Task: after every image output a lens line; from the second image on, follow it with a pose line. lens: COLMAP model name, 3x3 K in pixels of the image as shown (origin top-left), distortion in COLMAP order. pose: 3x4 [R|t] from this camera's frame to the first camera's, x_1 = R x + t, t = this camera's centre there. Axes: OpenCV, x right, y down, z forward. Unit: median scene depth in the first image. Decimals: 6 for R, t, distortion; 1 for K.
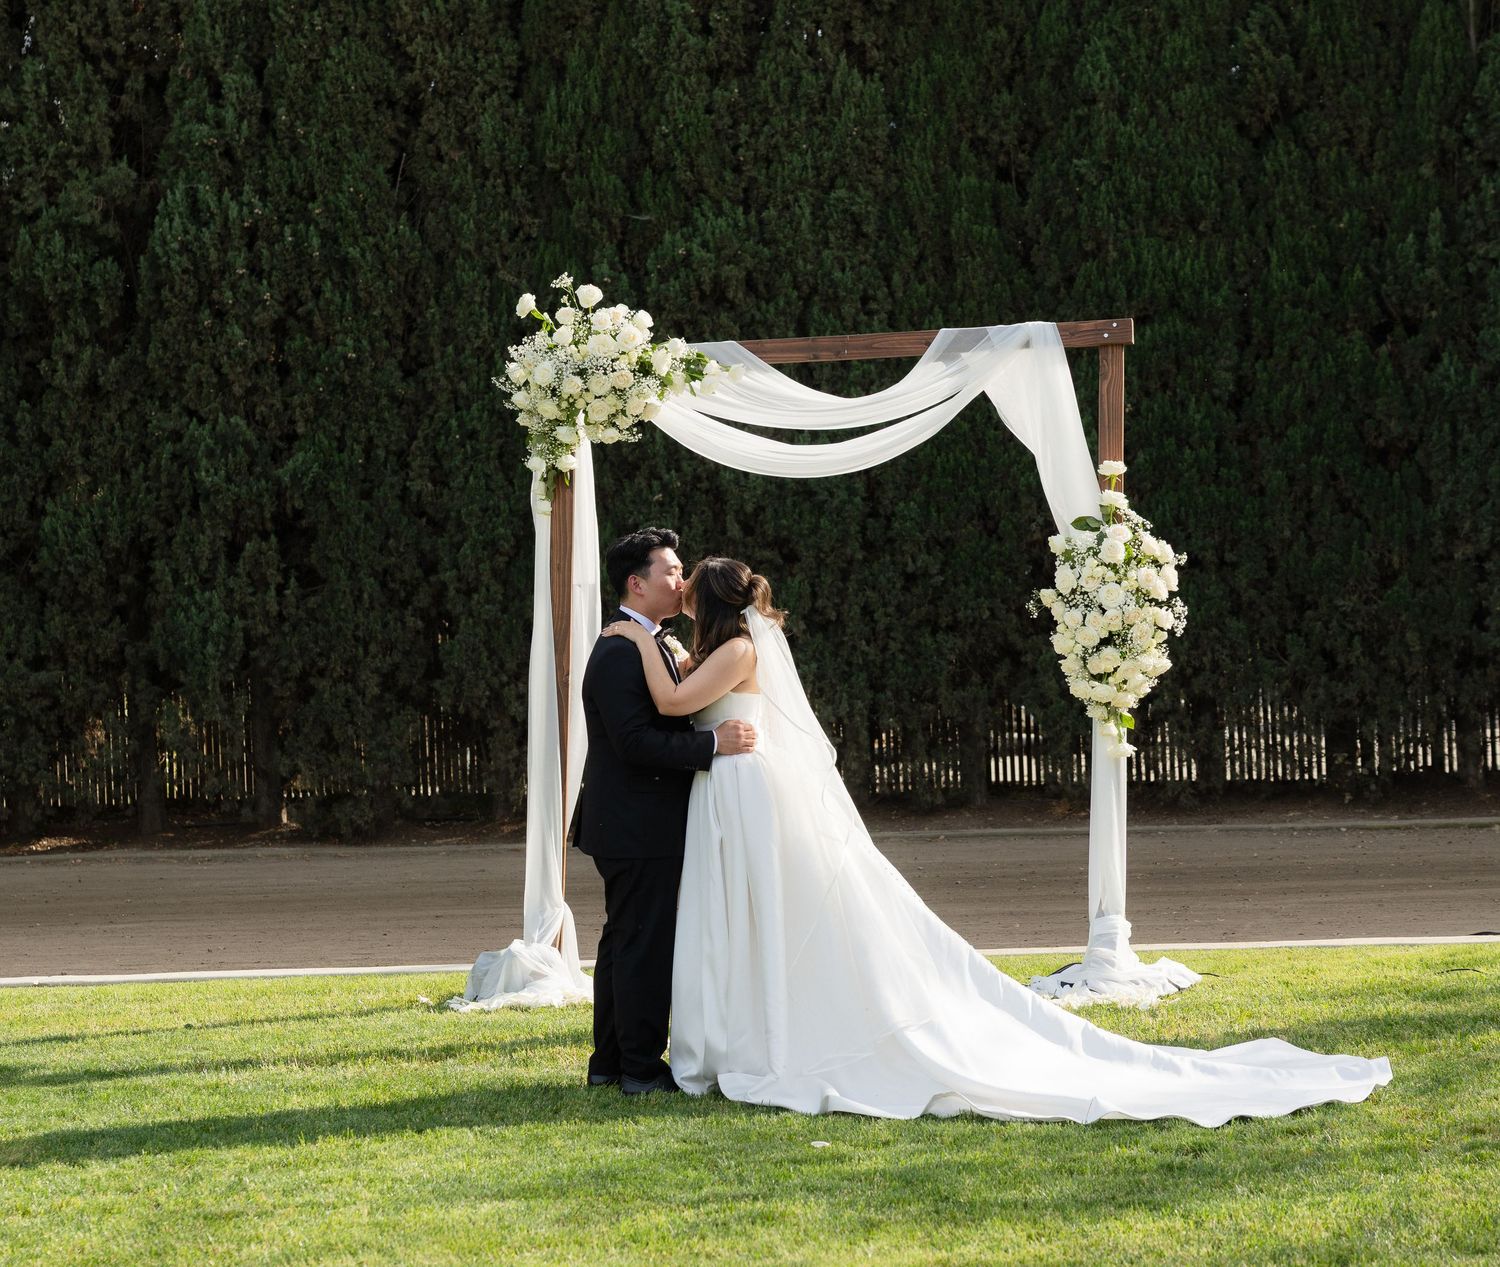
lens RADIAL K [[3718.3, 0, 618.6], [0, 3718.3, 632.6], [0, 0, 1]] dist [0.217027, -0.165837]
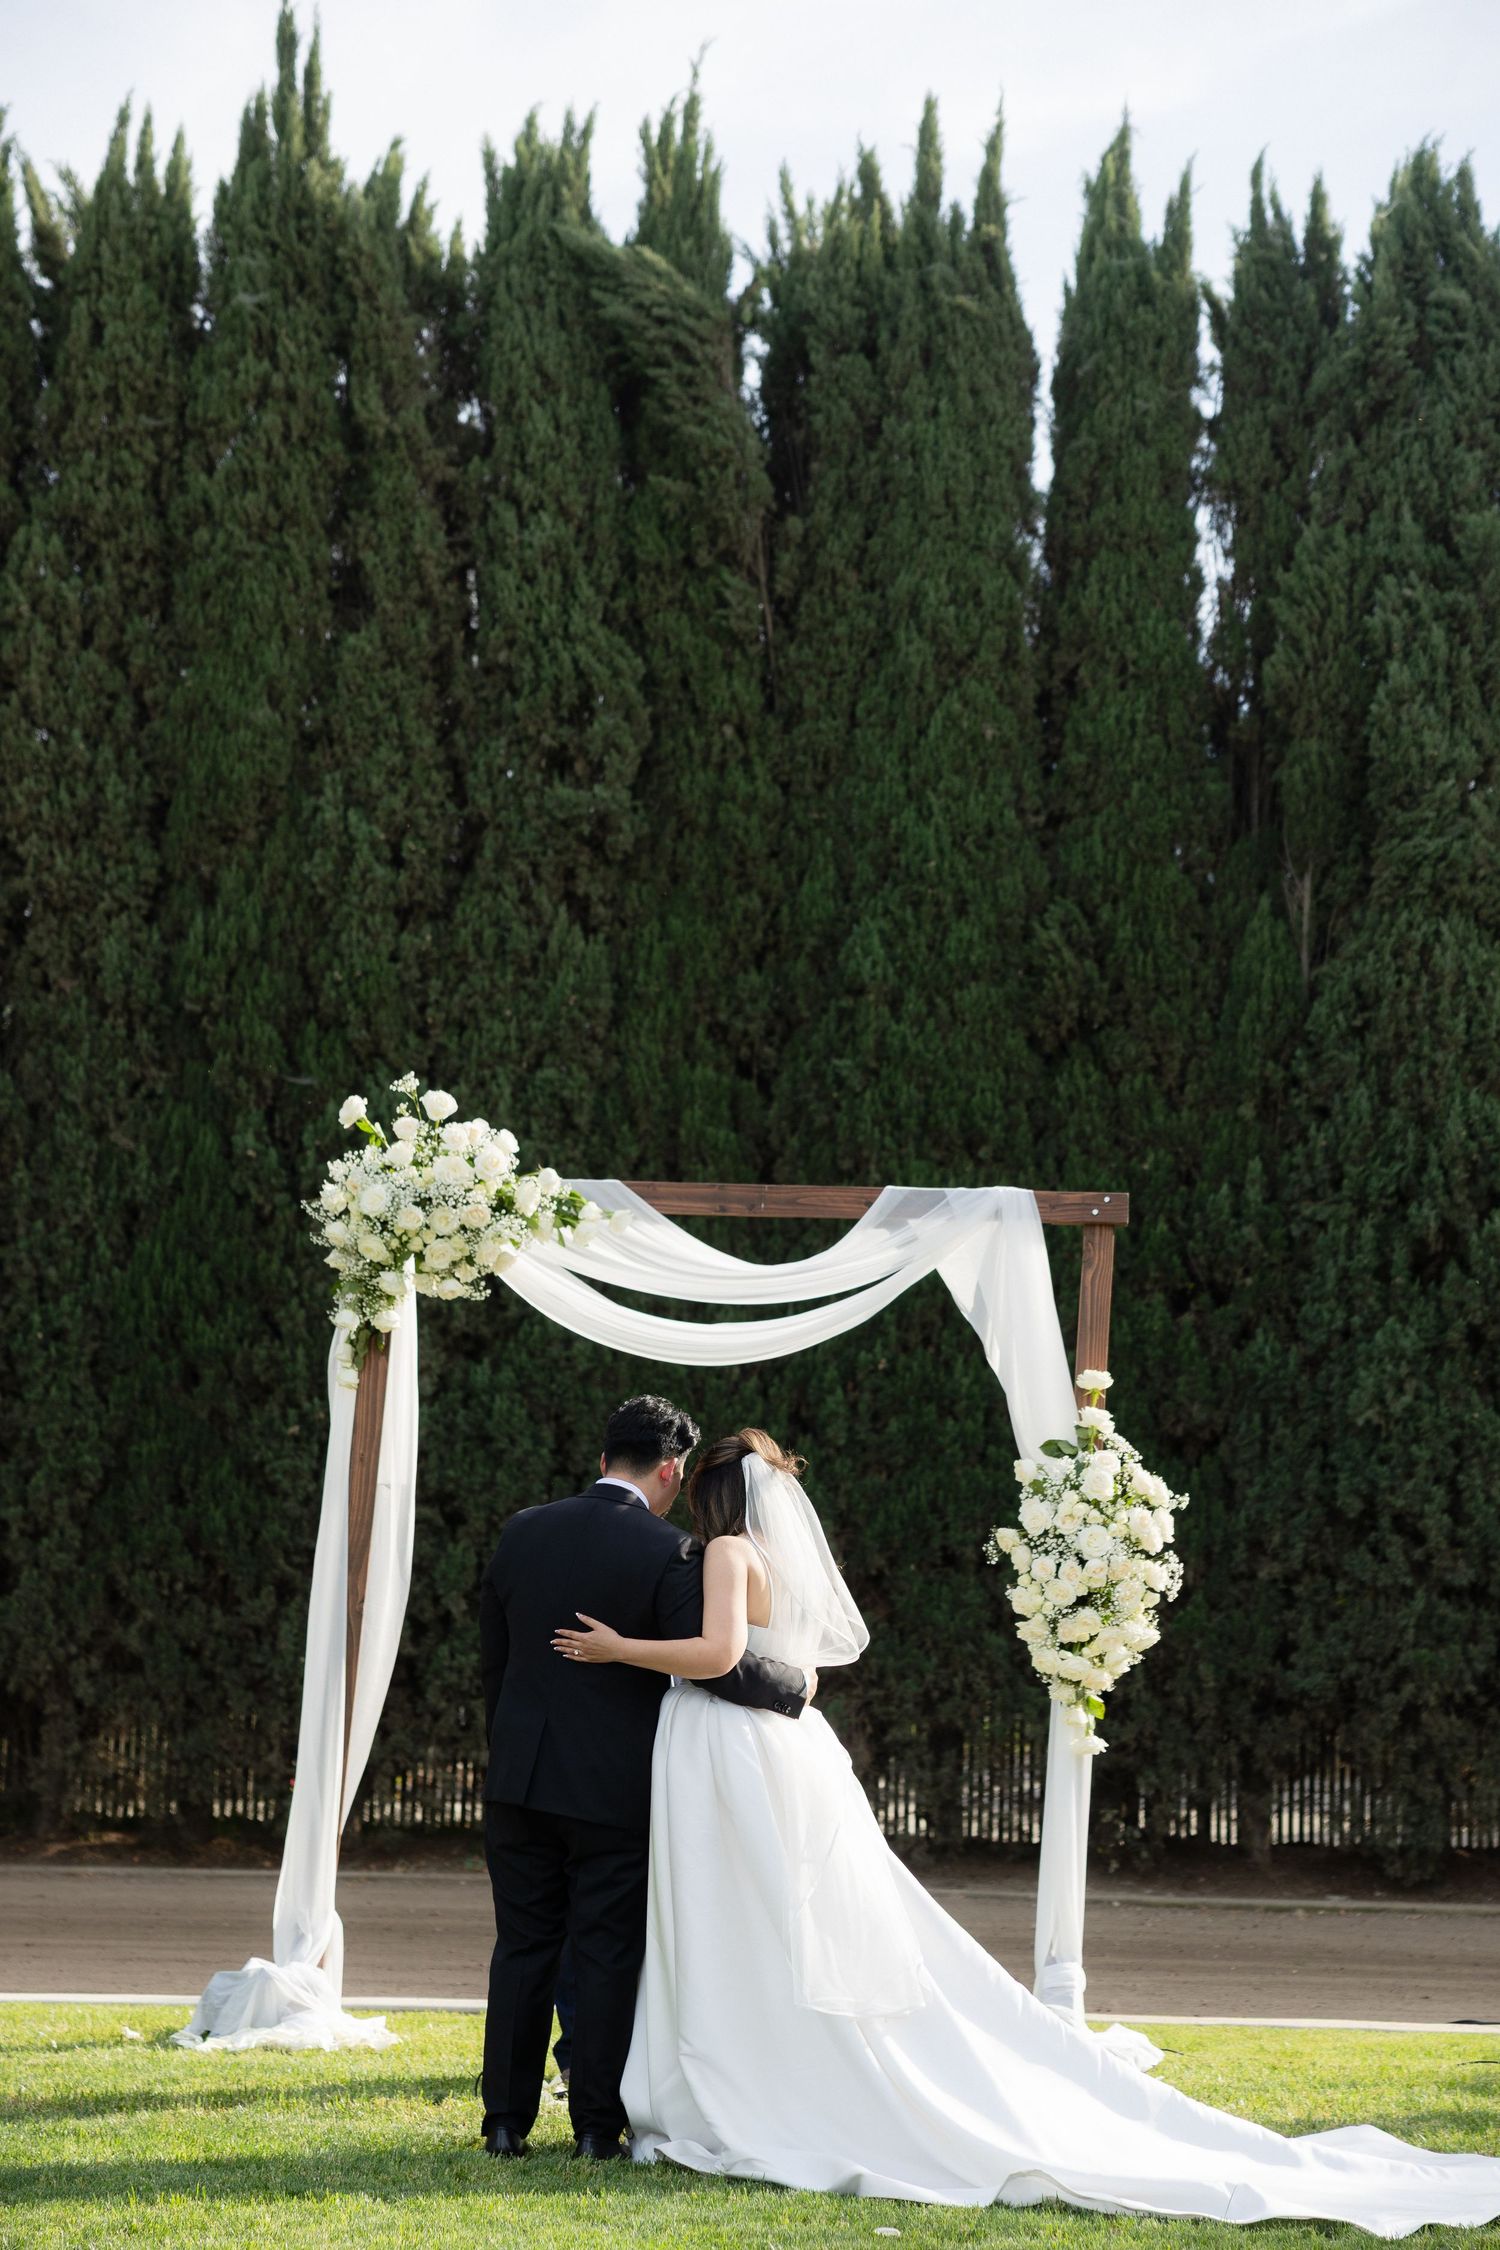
lens RADIAL K [[4390.9, 0, 744.4], [0, 4390.9, 1149.6], [0, 0, 1]] dist [0.198480, -0.204477]
pose [[0.982565, 0.086486, 0.164581, -0.054636], [-0.065885, 0.989742, -0.126765, 0.016995], [-0.173856, 0.113711, 0.978184, 0.060414]]
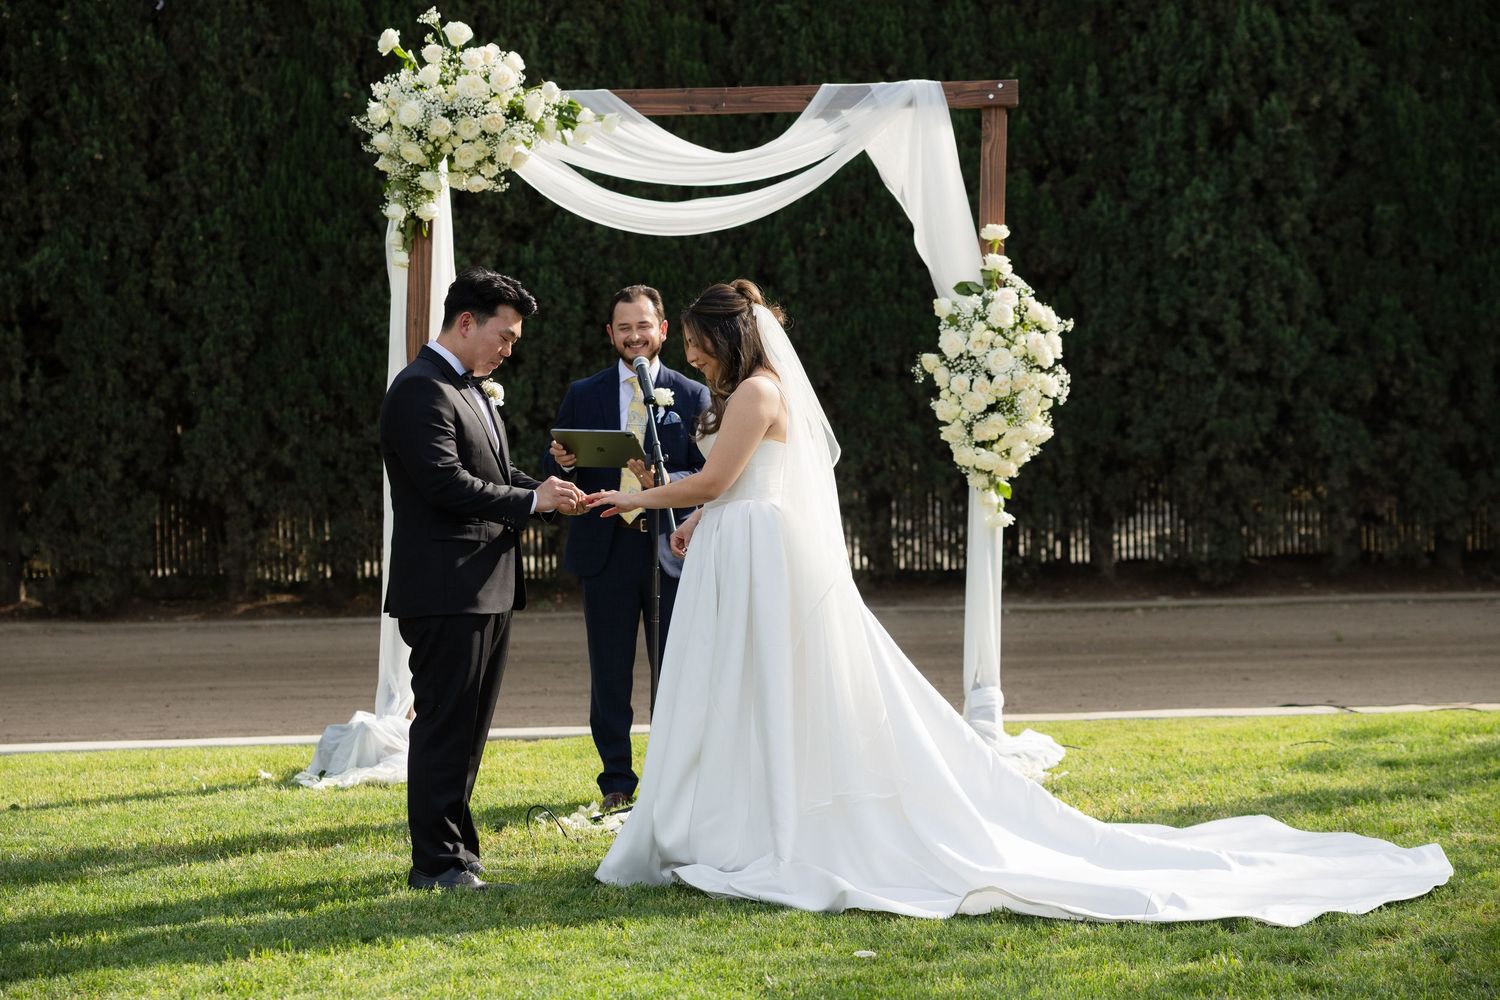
lens RADIAL K [[2927.3, 0, 747.0], [0, 2927.3, 509.9], [0, 0, 1]] dist [0.198480, -0.204477]
pose [[0.984017, 0.015266, 0.177417, -0.038643], [-0.017872, 0.999754, 0.013101, 0.011339], [-0.177174, -0.016062, 0.984049, 0.143478]]
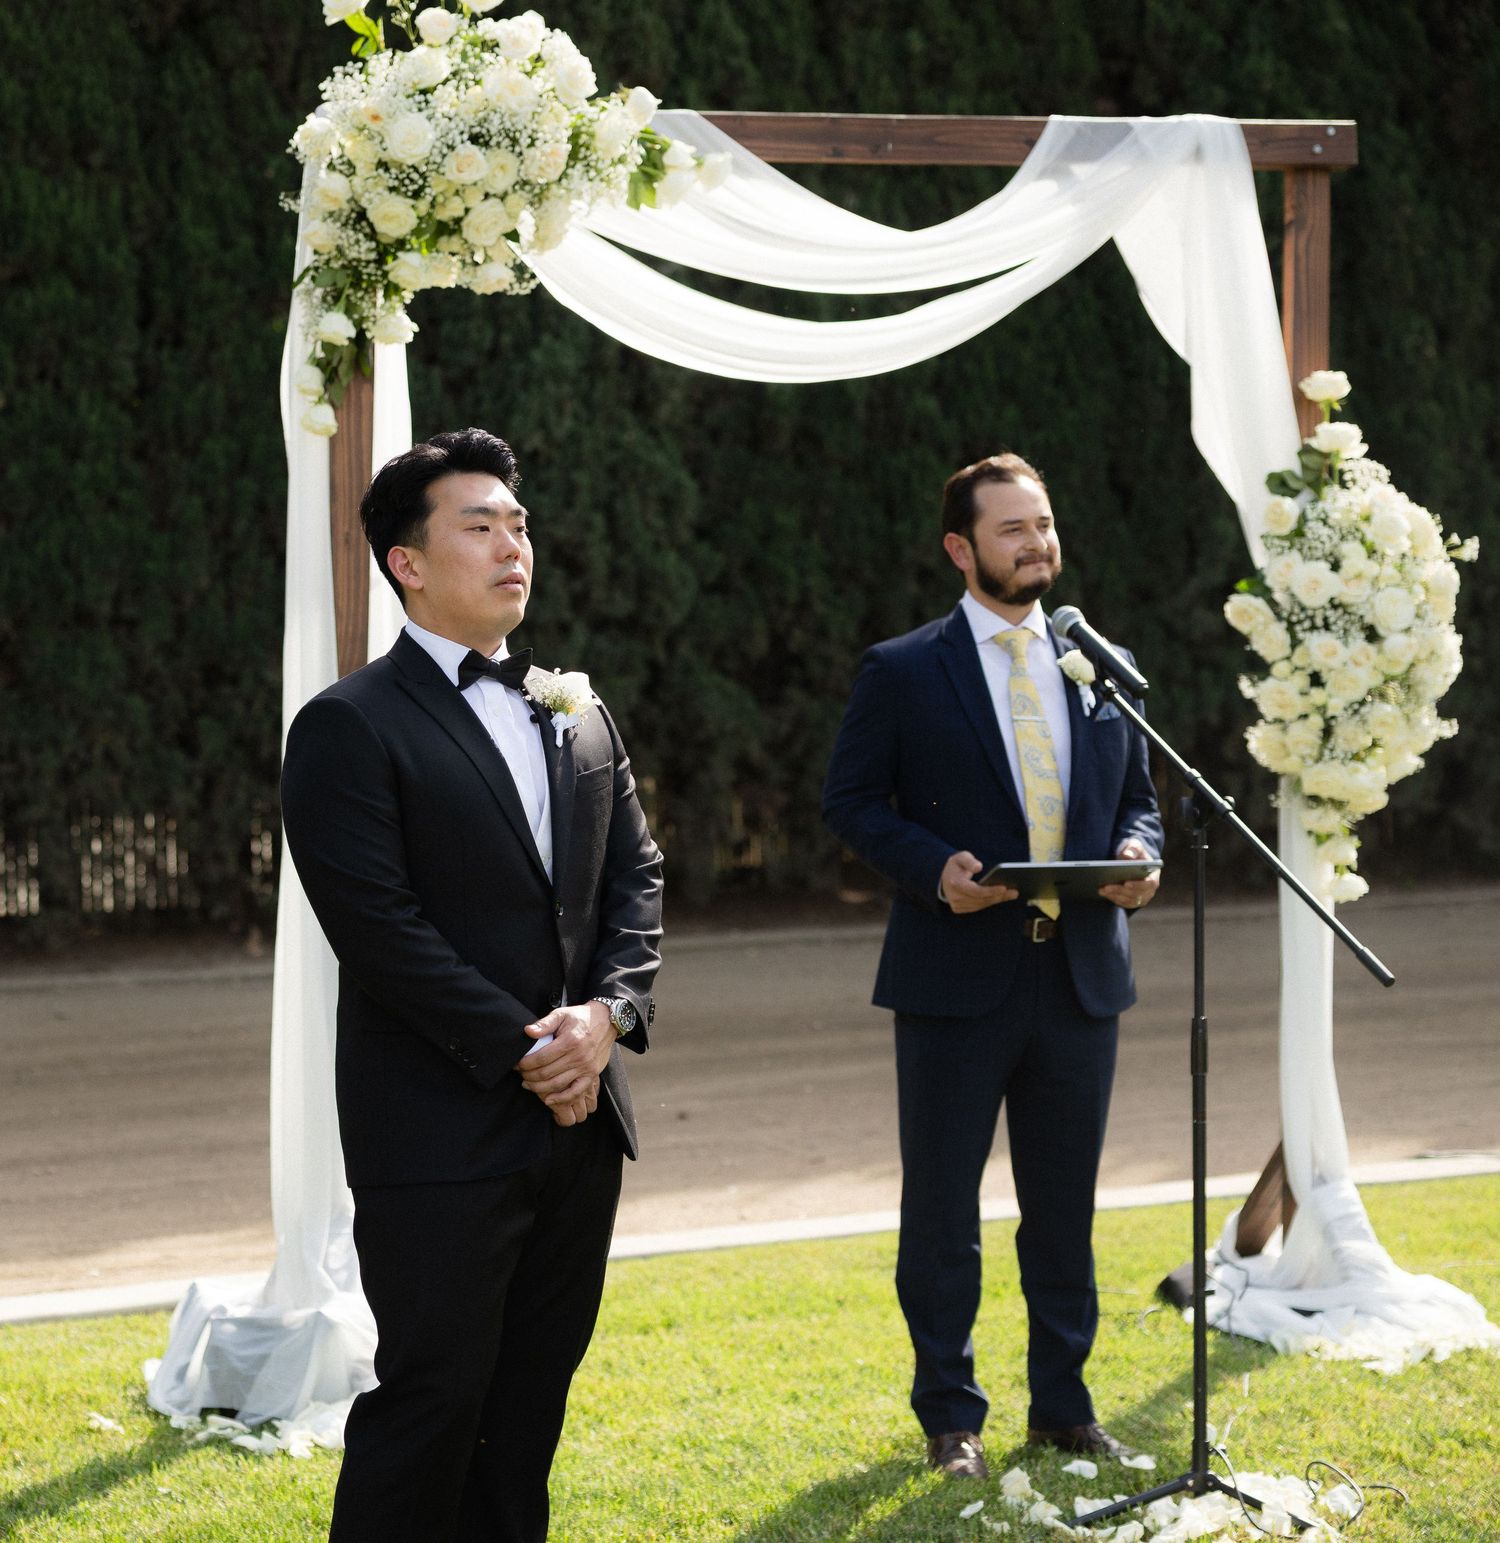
lens RADIAL K [[3735.0, 0, 403.8], [0, 3735.0, 773.7], [0, 0, 1]] dist [0.148347, -0.259862]
pose [[0.867456, 0.001994, 0.497510, -0.154258], [-0.006031, 0.999961, 0.006507, 0.006487], [-0.497477, -0.008645, 0.867434, 0.329075]]
